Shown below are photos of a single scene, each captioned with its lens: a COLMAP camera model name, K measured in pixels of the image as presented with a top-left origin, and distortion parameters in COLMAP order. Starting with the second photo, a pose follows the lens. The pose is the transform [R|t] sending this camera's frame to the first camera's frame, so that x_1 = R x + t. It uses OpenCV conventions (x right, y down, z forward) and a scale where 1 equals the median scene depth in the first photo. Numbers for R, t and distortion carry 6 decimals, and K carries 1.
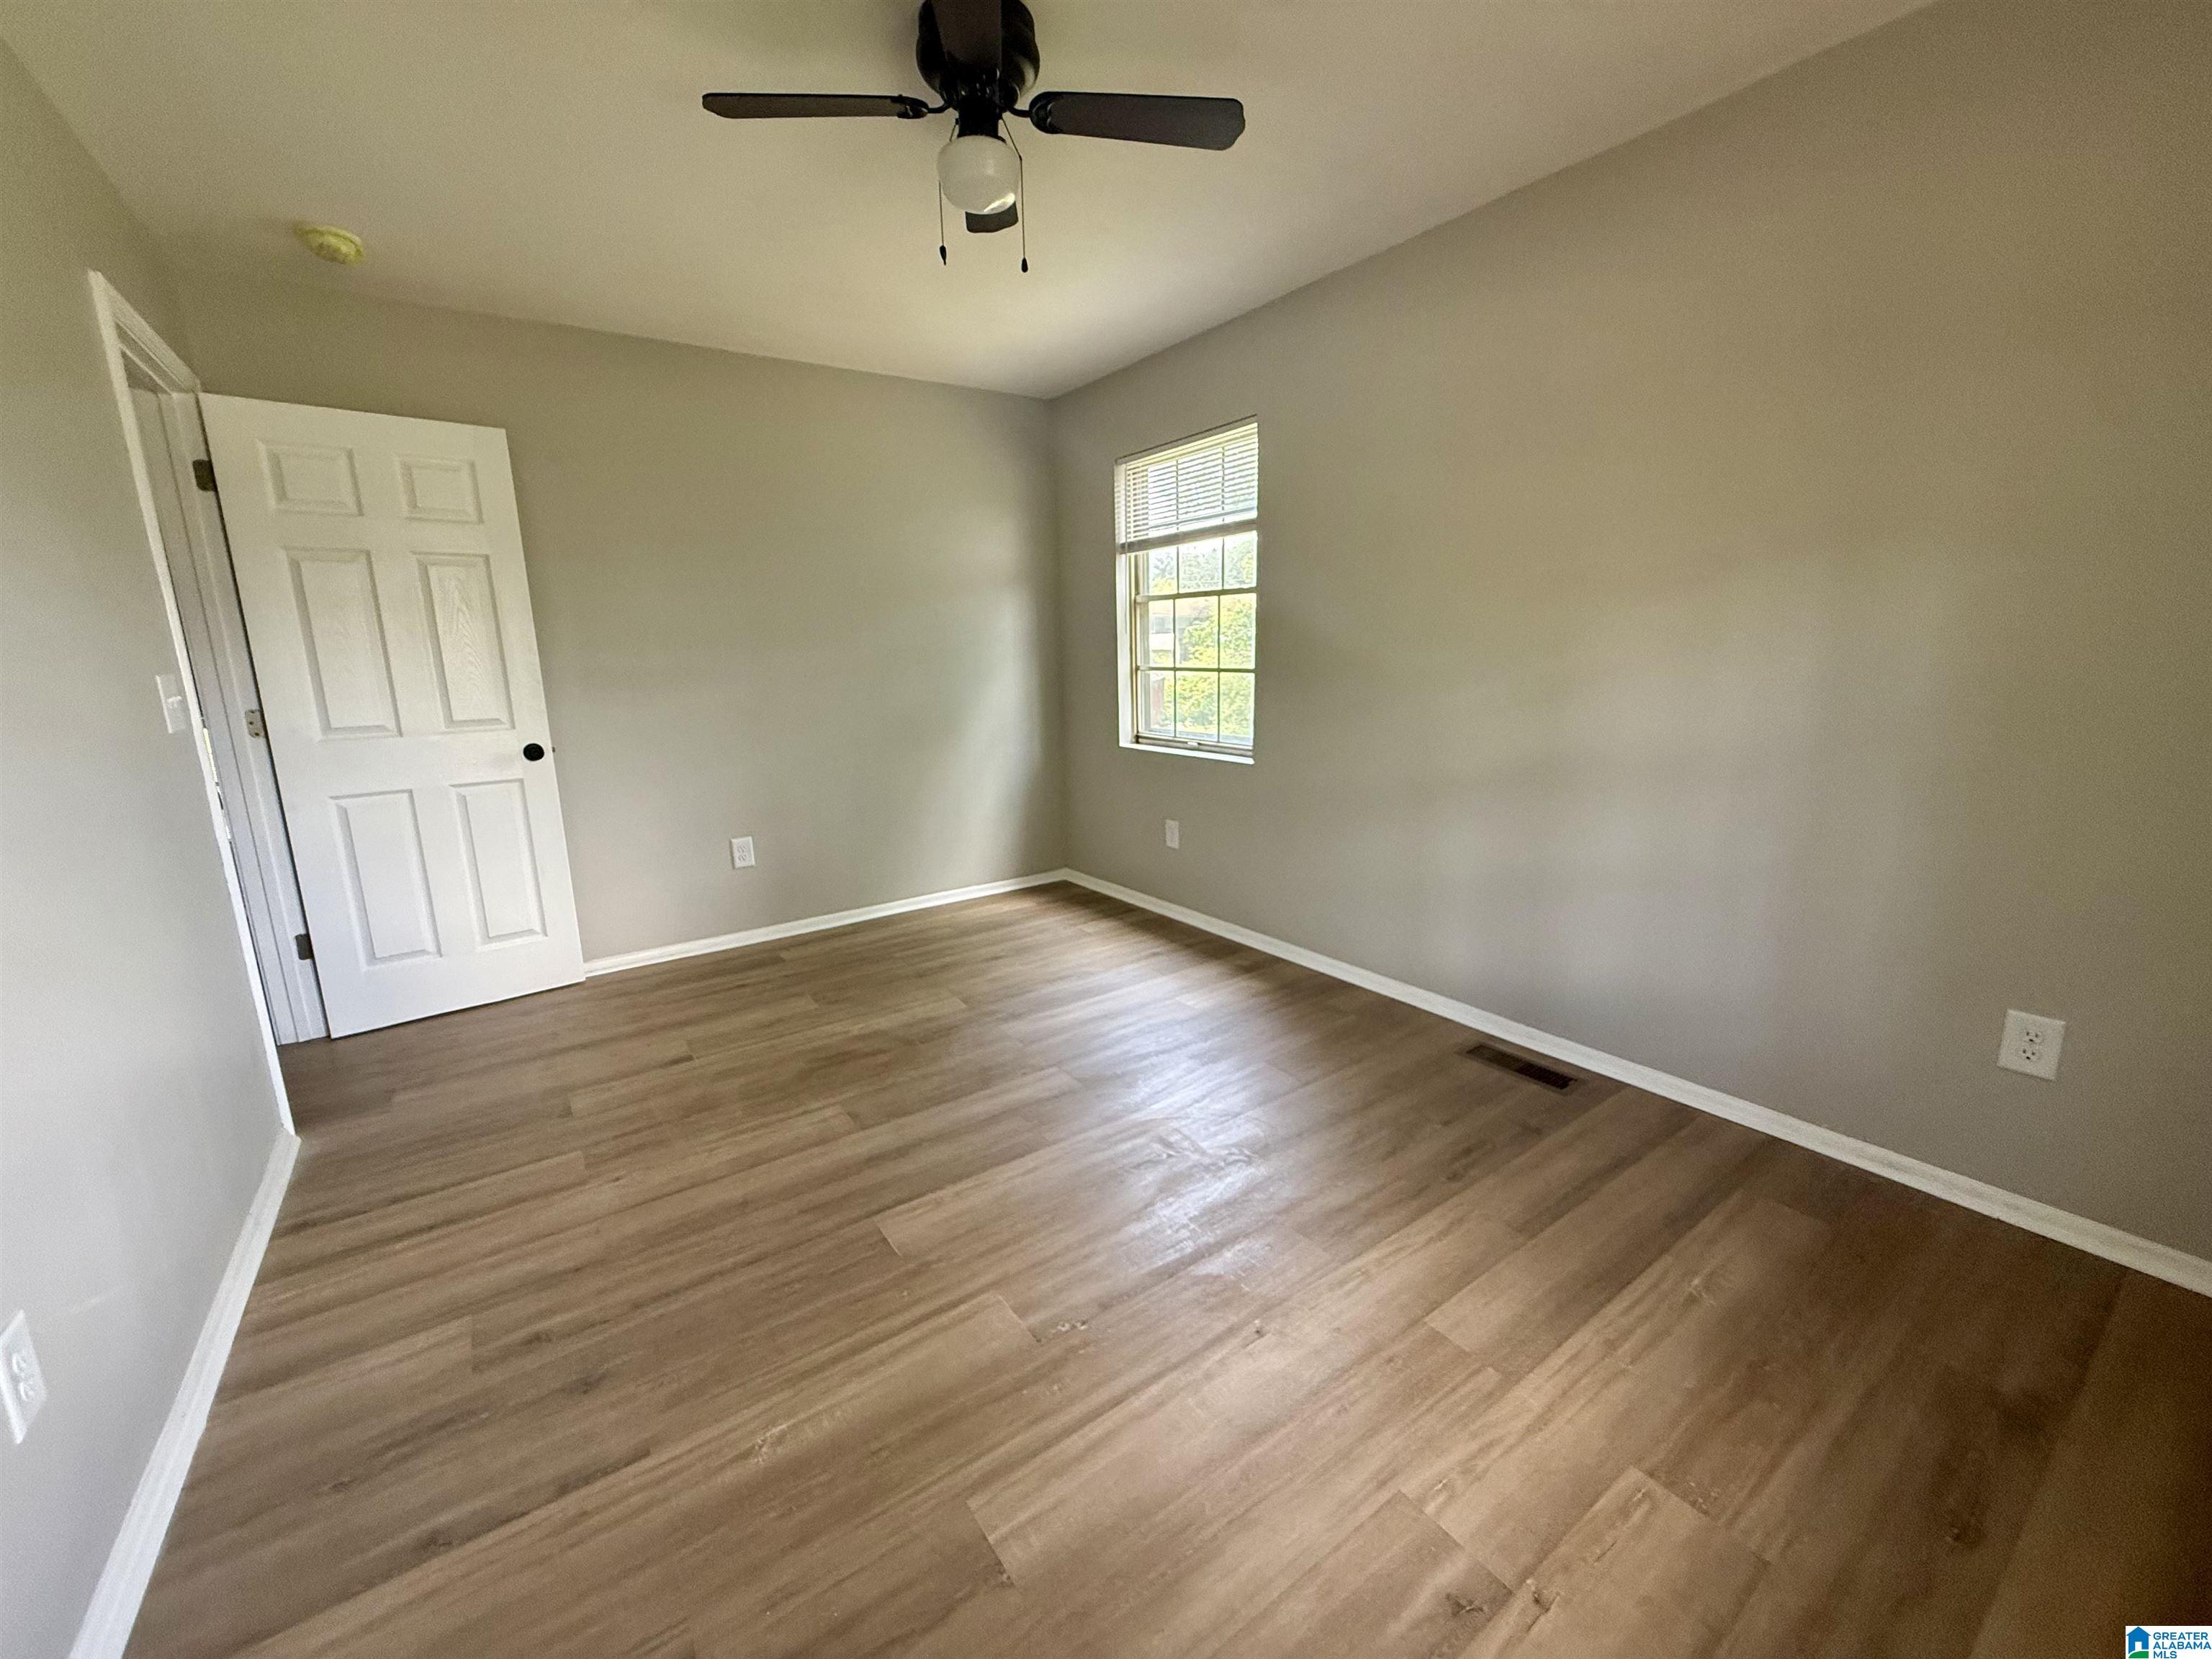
lens RADIAL K [[884.4, 0, 1101.5], [0, 884.4, 825.0], [0, 0, 1]] dist [-0.001397, -0.000255]
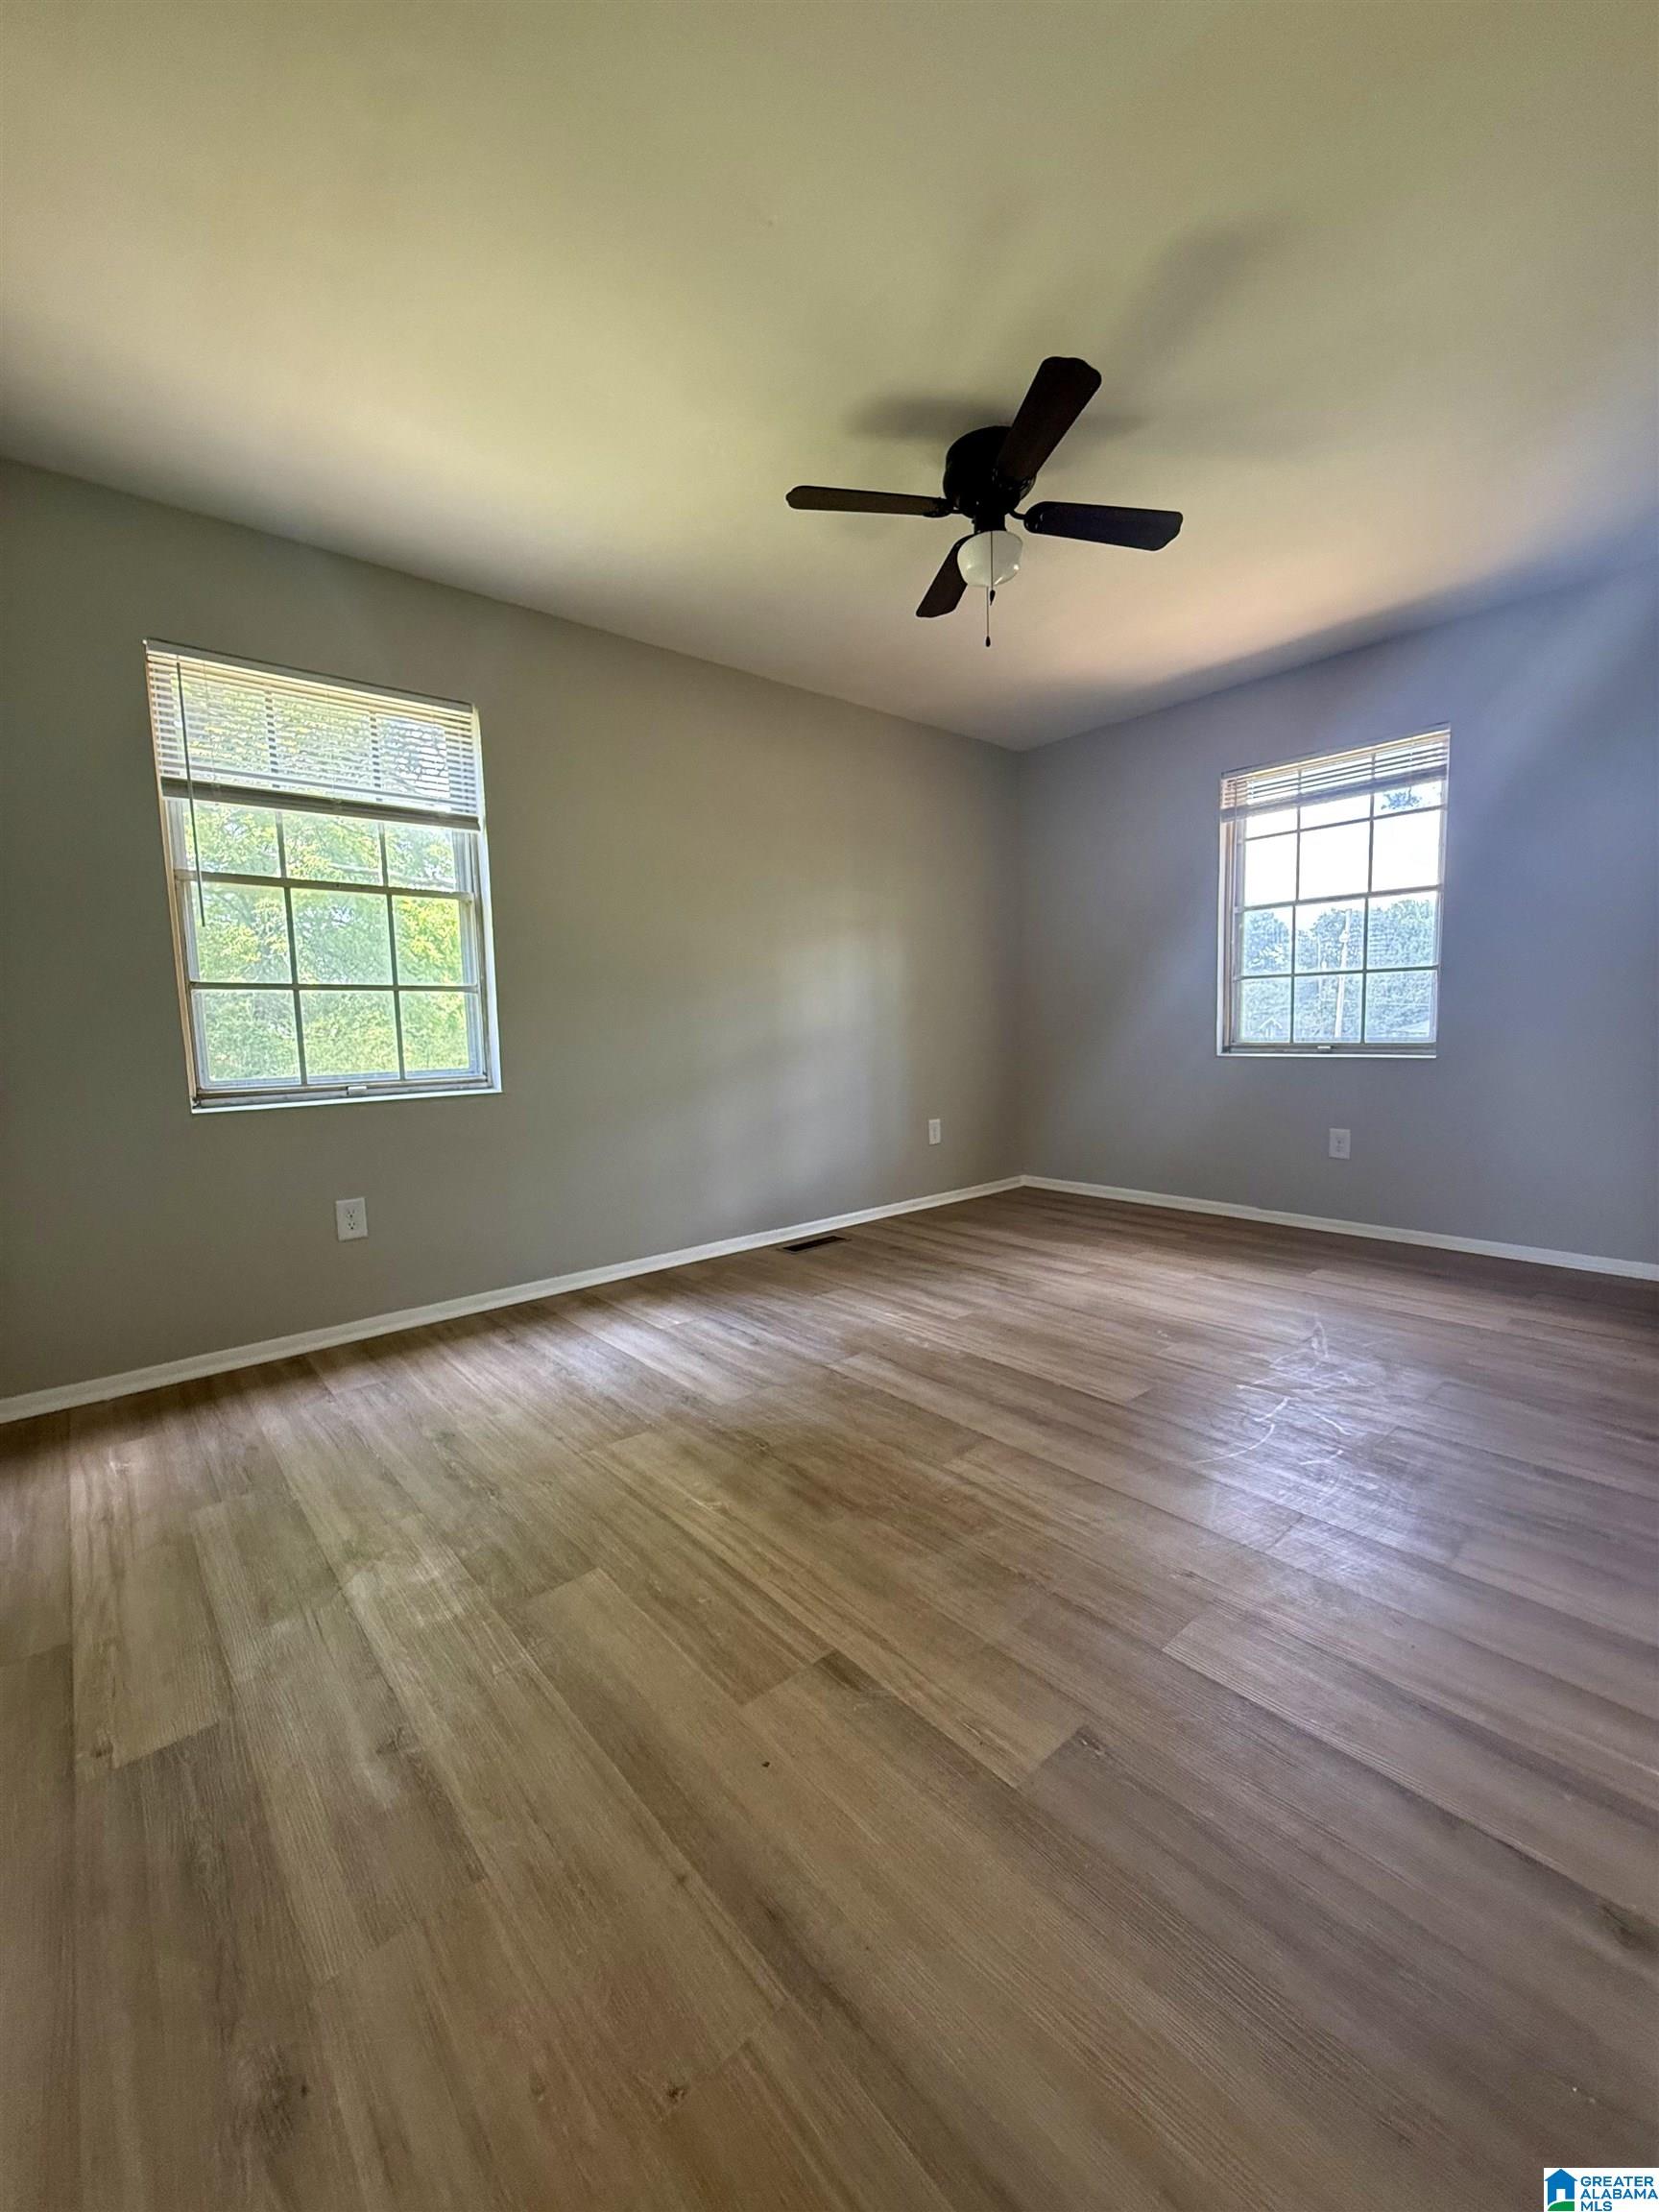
lens RADIAL K [[884.4, 0, 835.3], [0, 884.4, 1106.3], [0, 0, 1]] dist [-0.001397, -0.000255]
pose [[-0.111861, -0.063670, 0.991682, -0.950156], [0.226231, 0.970108, 0.087803, -0.073944], [-0.967629, 0.234171, -0.094113, 0.995095]]
